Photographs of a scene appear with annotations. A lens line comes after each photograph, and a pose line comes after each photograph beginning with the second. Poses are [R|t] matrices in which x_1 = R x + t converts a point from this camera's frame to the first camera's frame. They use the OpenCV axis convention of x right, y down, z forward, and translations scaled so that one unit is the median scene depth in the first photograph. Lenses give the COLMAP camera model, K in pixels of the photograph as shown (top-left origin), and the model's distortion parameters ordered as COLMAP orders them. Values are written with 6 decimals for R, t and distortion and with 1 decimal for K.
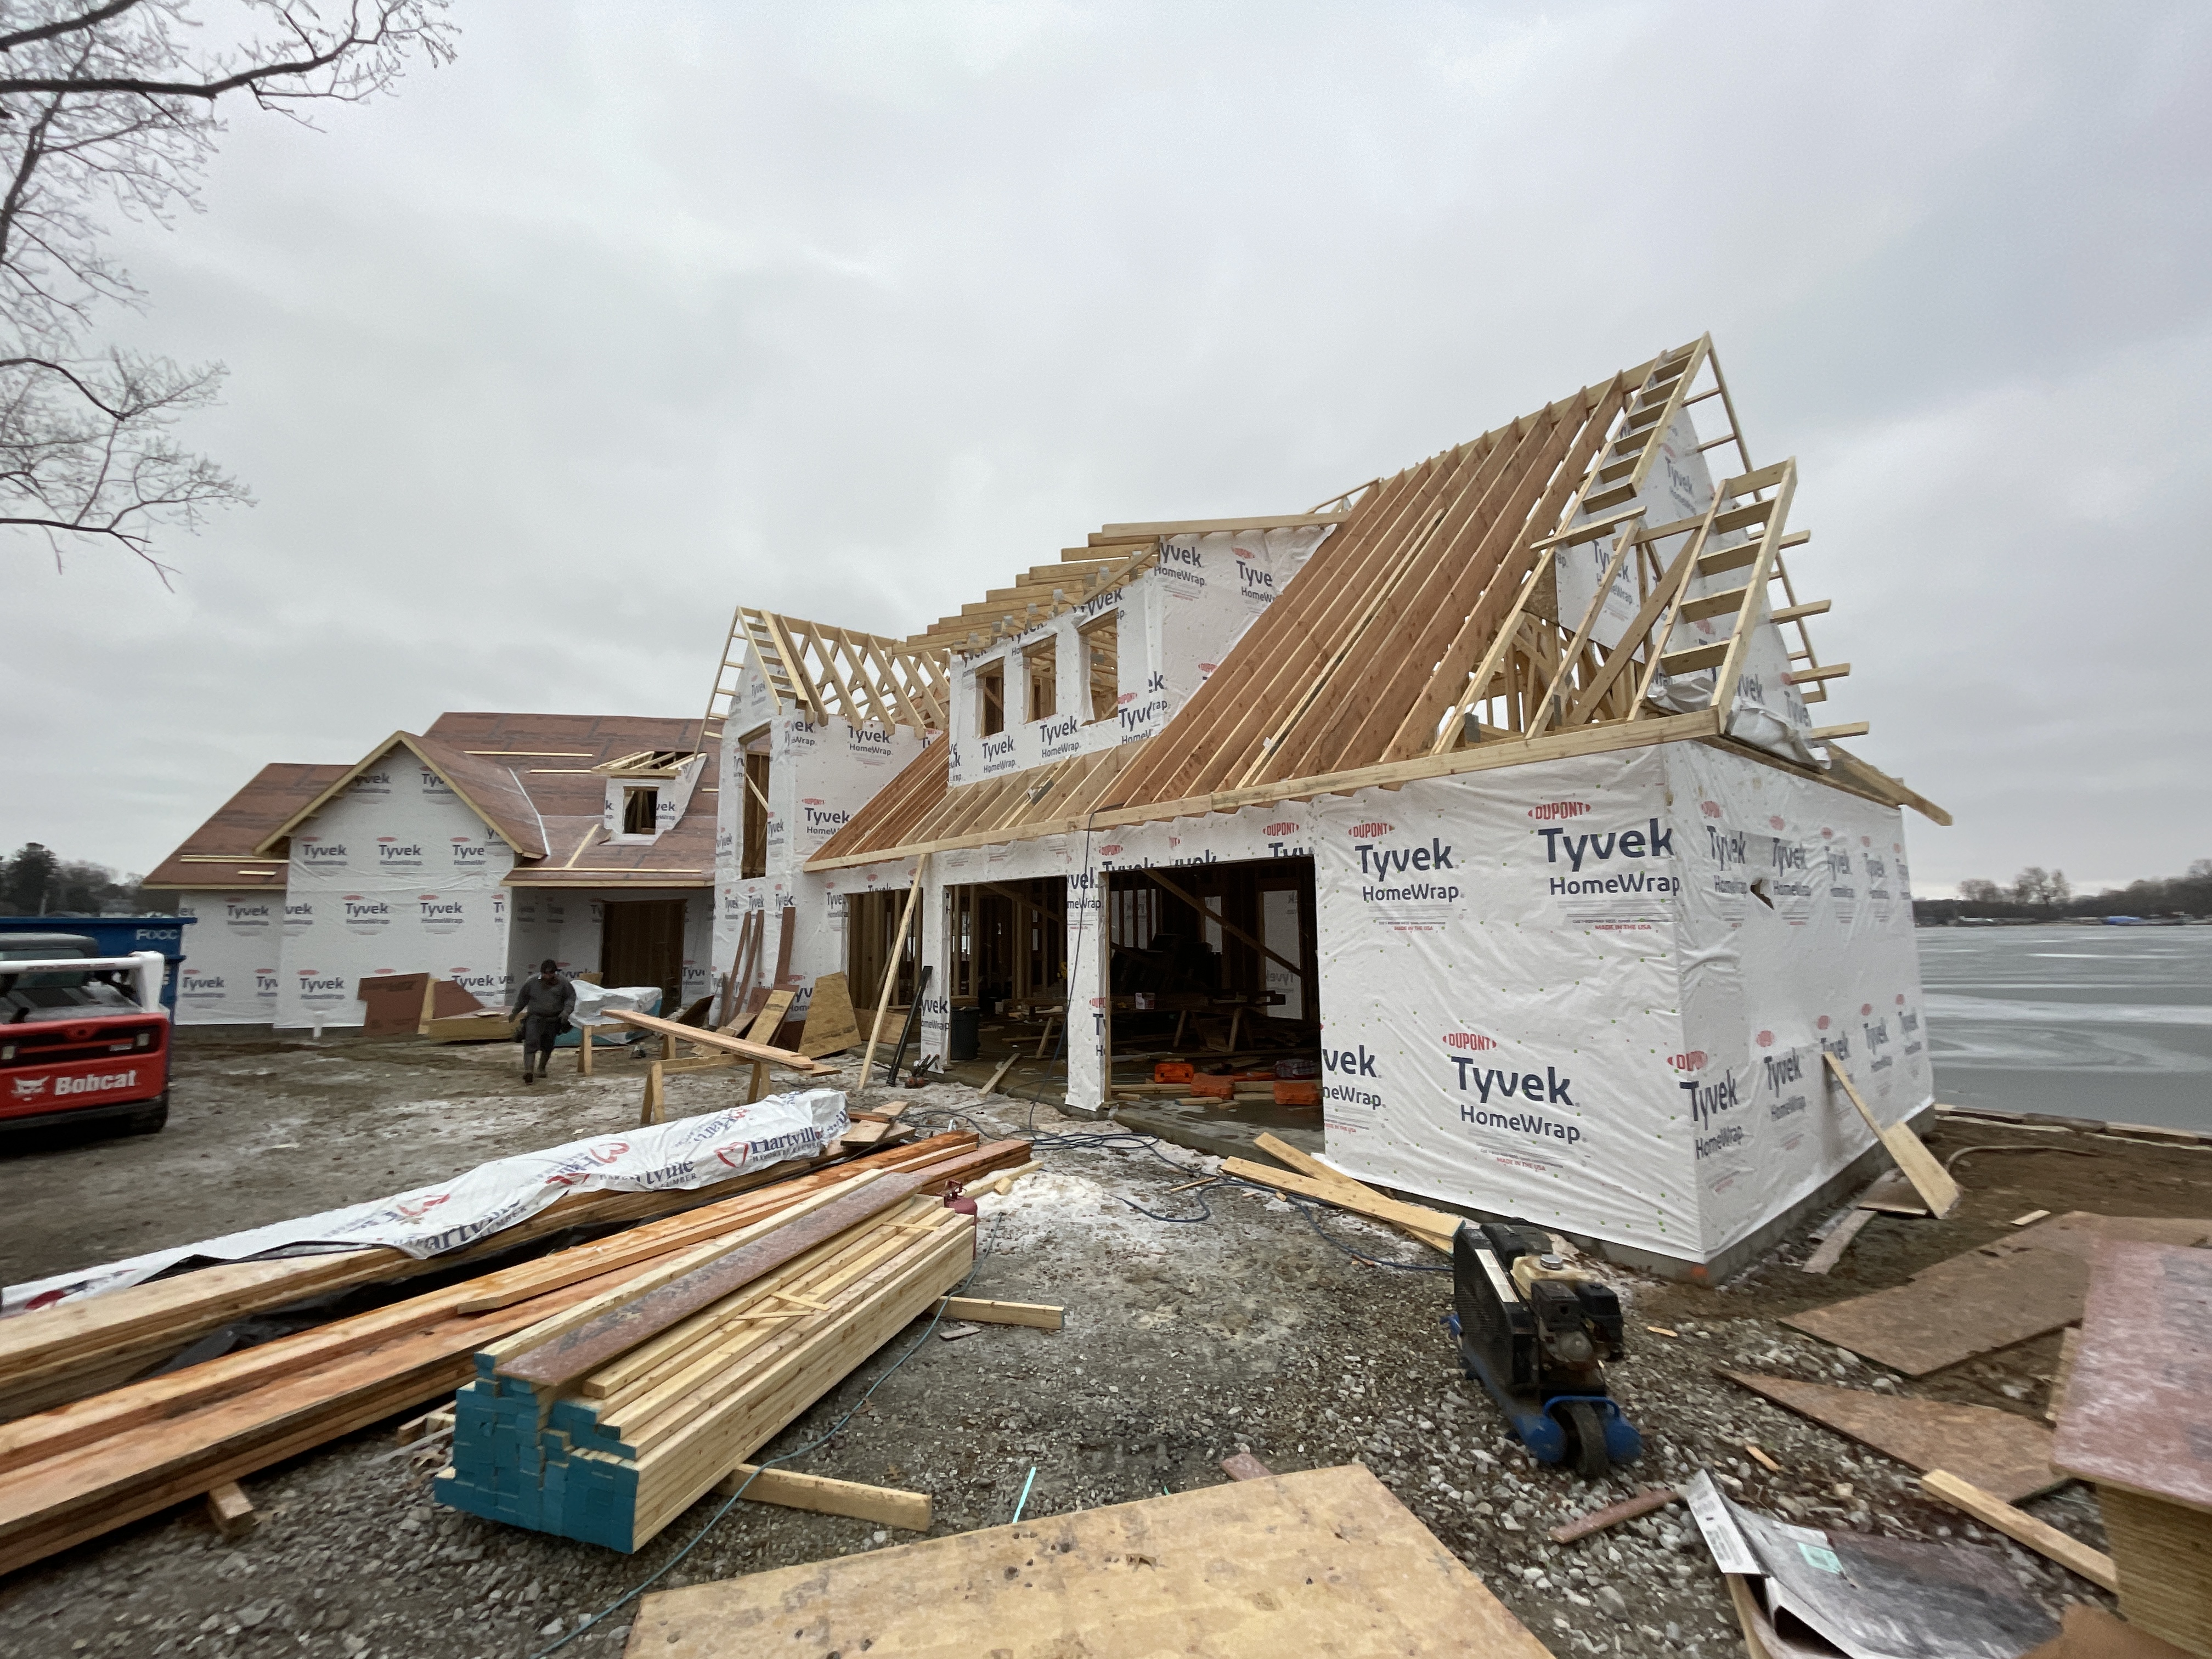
lens RADIAL K [[888.0, 0, 1106.0], [0, 888.0, 829.5], [0, 0, 1]] dist [0.000617, 0.000046]
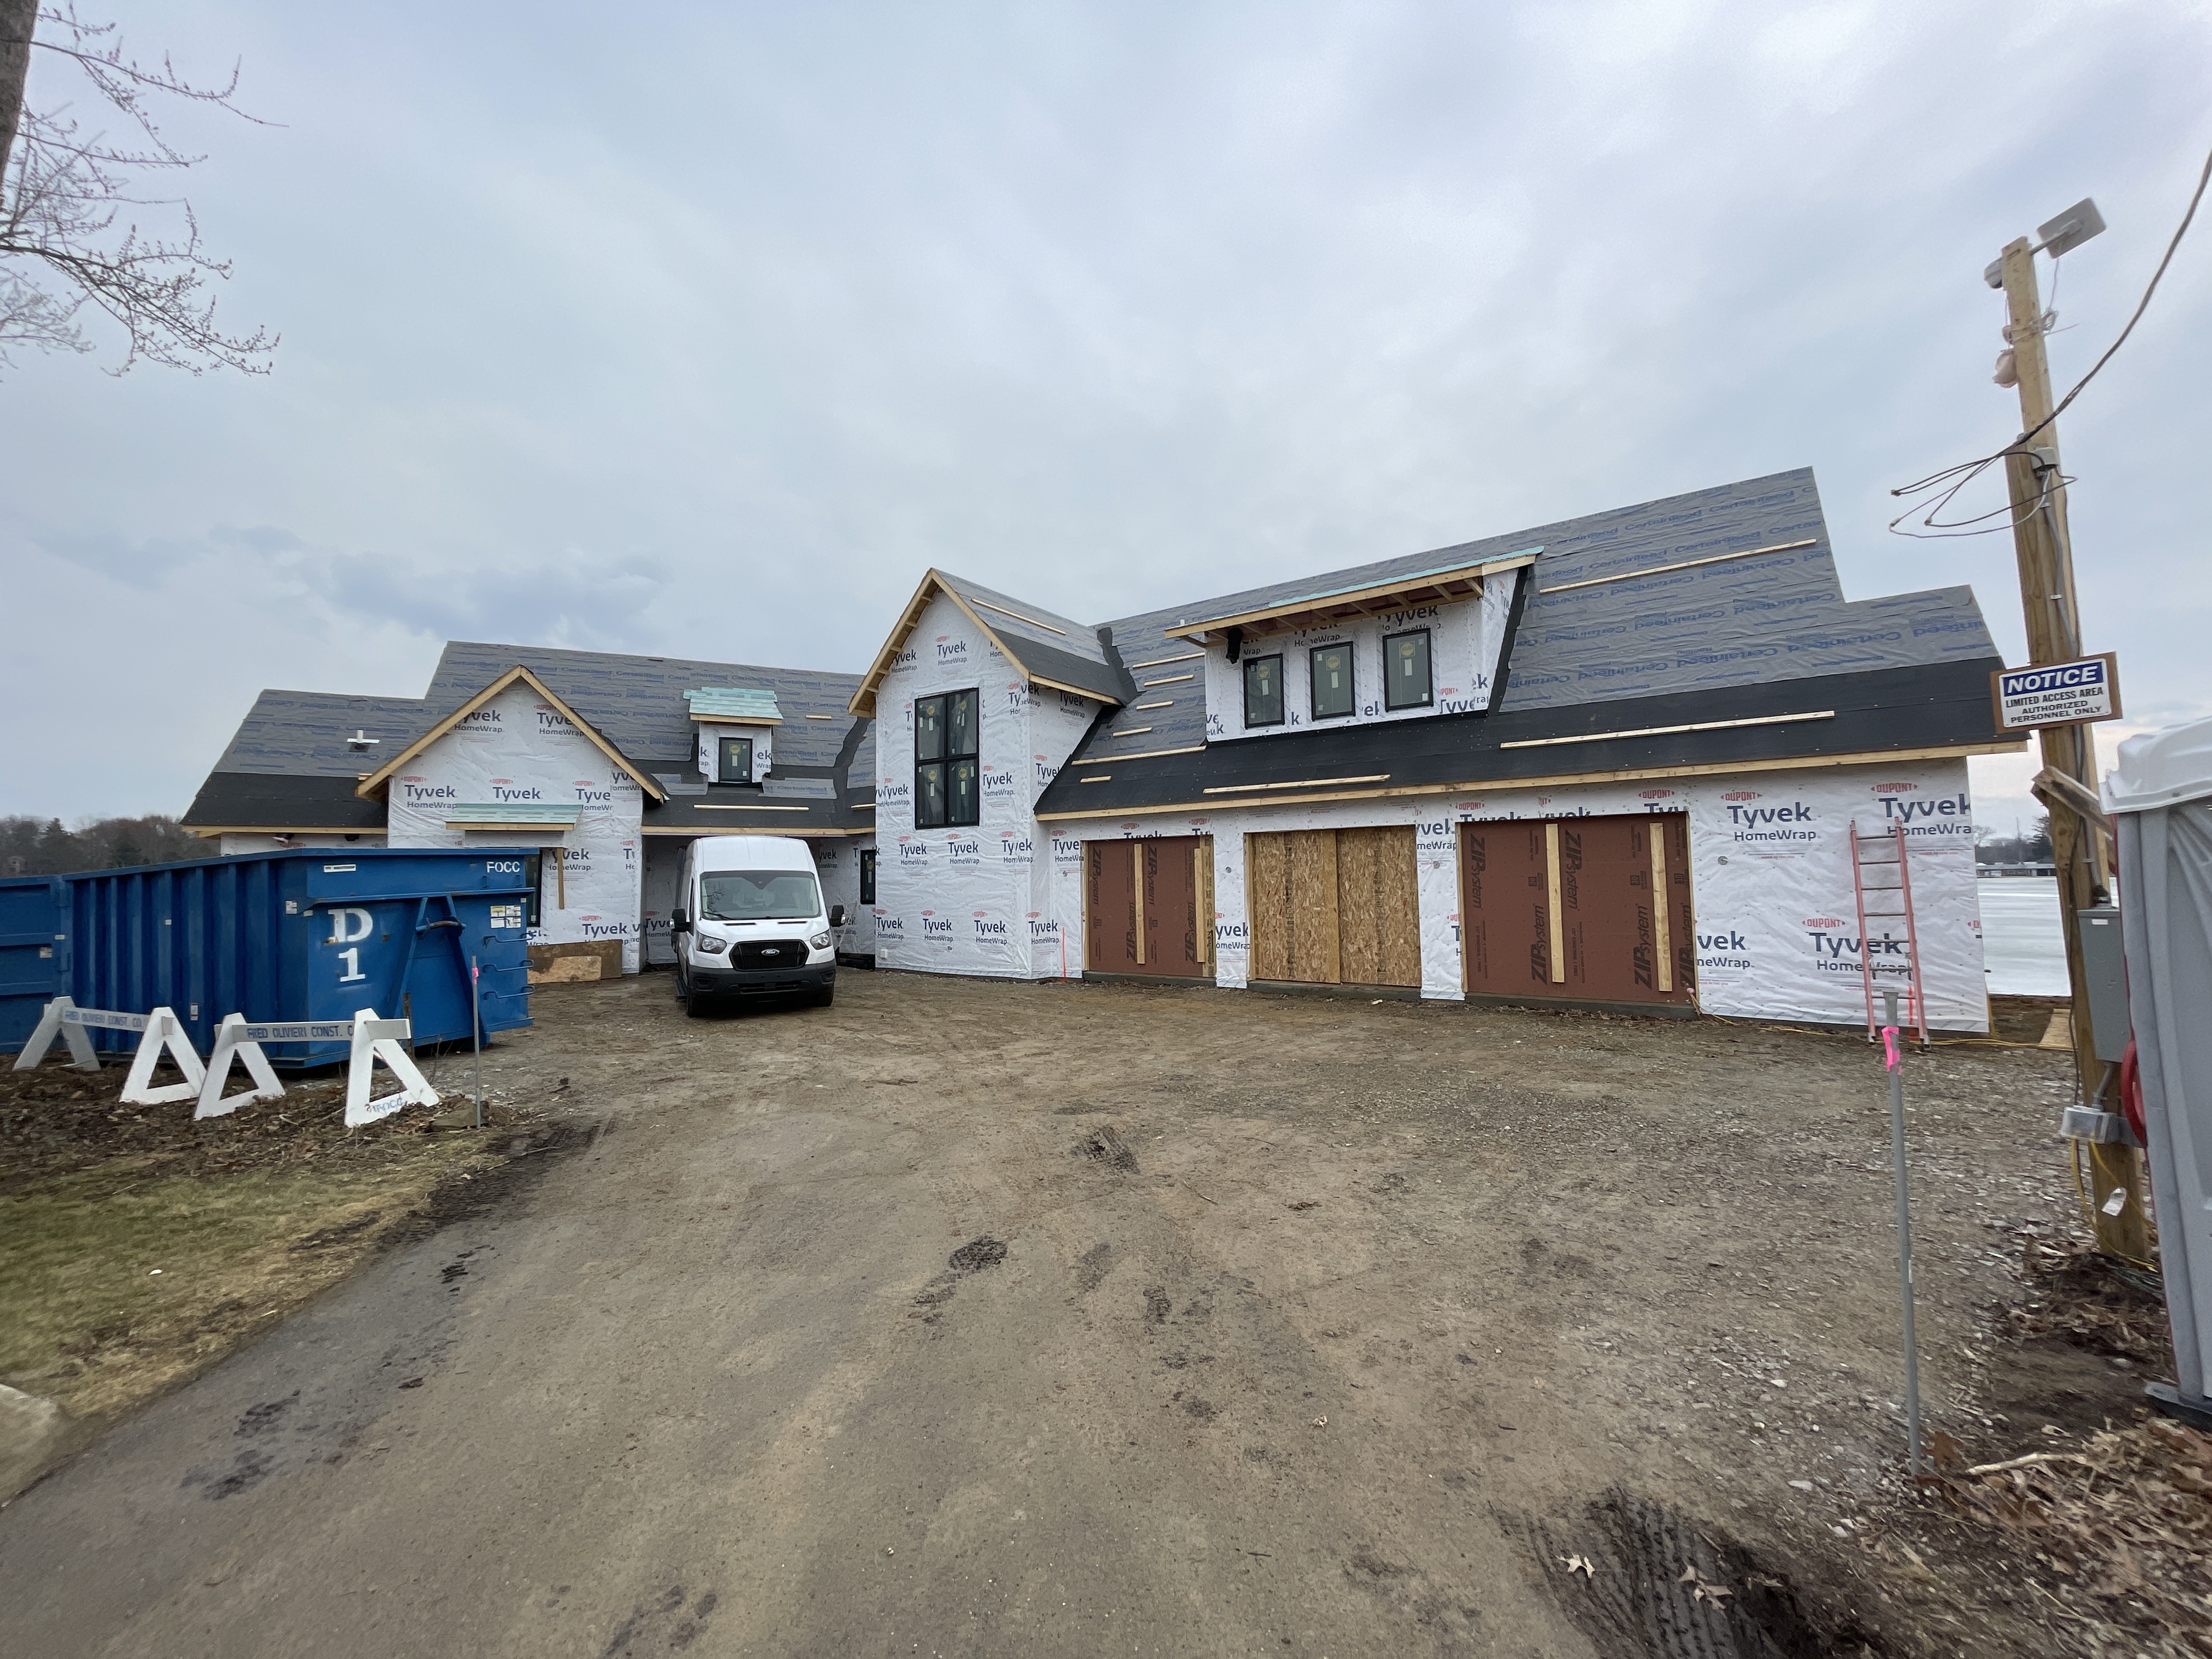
lens RADIAL K [[888.0, 0, 1106.0], [0, 888.0, 829.5], [0, 0, 1]] dist [0.000617, 0.000046]
pose [[0.962562, 0.011760, 0.270805, -0.903786], [-0.023891, 0.998851, 0.041543, 0.015652], [-0.270006, -0.046457, 0.961737, -0.164508]]
